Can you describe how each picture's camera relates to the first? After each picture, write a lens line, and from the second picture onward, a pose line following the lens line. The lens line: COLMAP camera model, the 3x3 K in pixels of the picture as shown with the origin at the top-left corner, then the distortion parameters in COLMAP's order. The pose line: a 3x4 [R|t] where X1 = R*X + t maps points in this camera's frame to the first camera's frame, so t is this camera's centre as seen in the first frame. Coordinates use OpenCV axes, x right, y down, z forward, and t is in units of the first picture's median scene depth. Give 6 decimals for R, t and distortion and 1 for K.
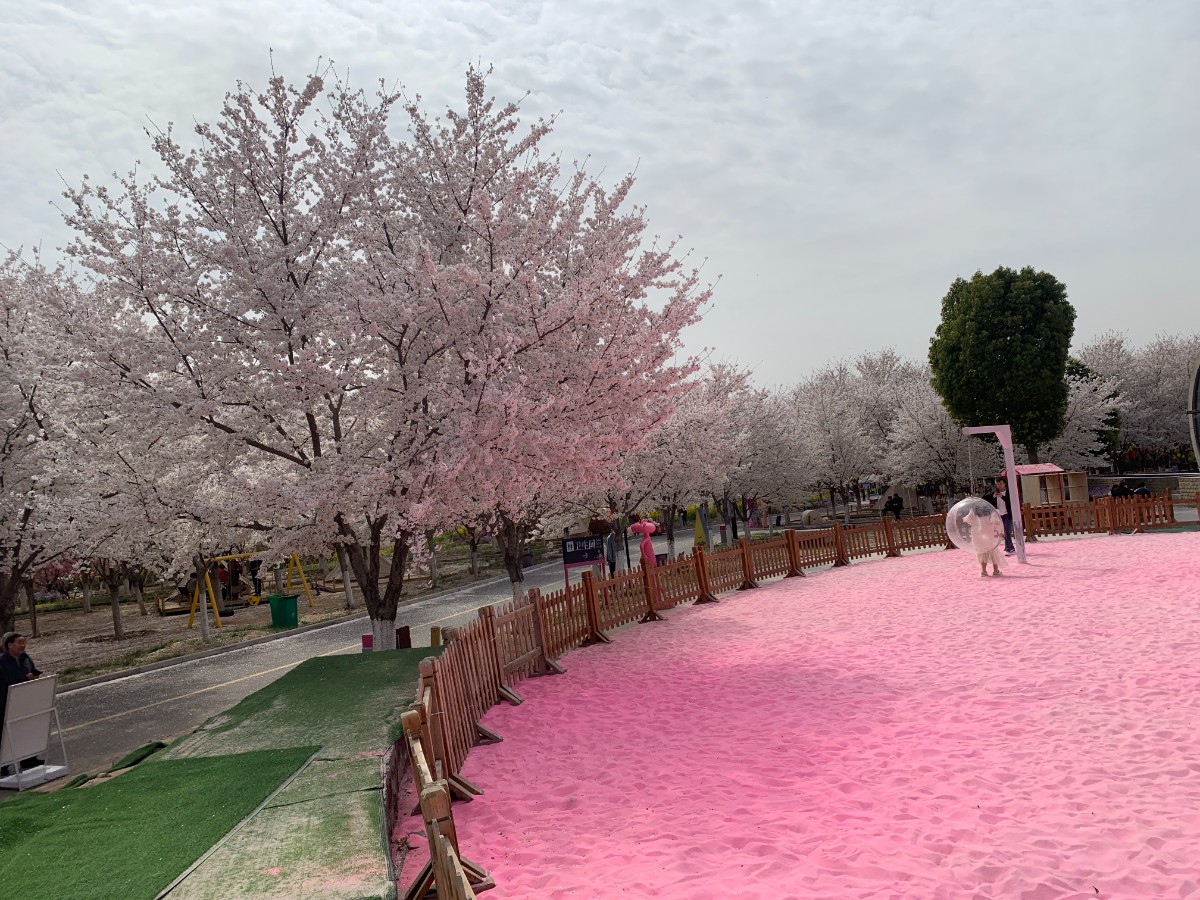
lens RADIAL K [[932.7, 0, 599.5], [0, 932.7, 425.4], [0, 0, 1]] dist [-0.009810, 0.113067]
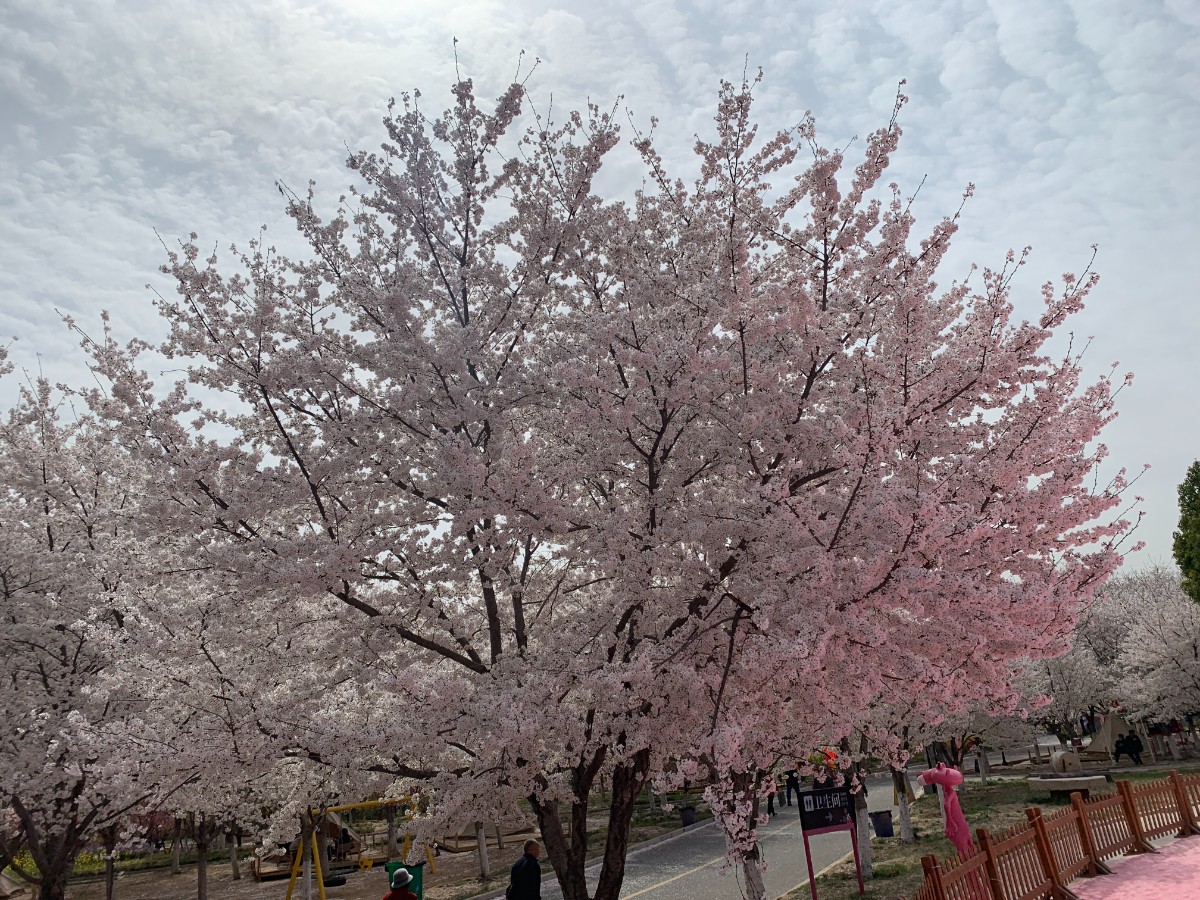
lens RADIAL K [[964.8, 0, 600.0], [0, 964.8, 450.0], [0, 0, 1]] dist [0.024700, 0.002715]
pose [[0.992970, -0.031172, -0.114189, -0.152058], [0.006691, 0.977940, -0.208778, 0.033760], [0.118178, 0.206546, 0.971274, 0.332326]]
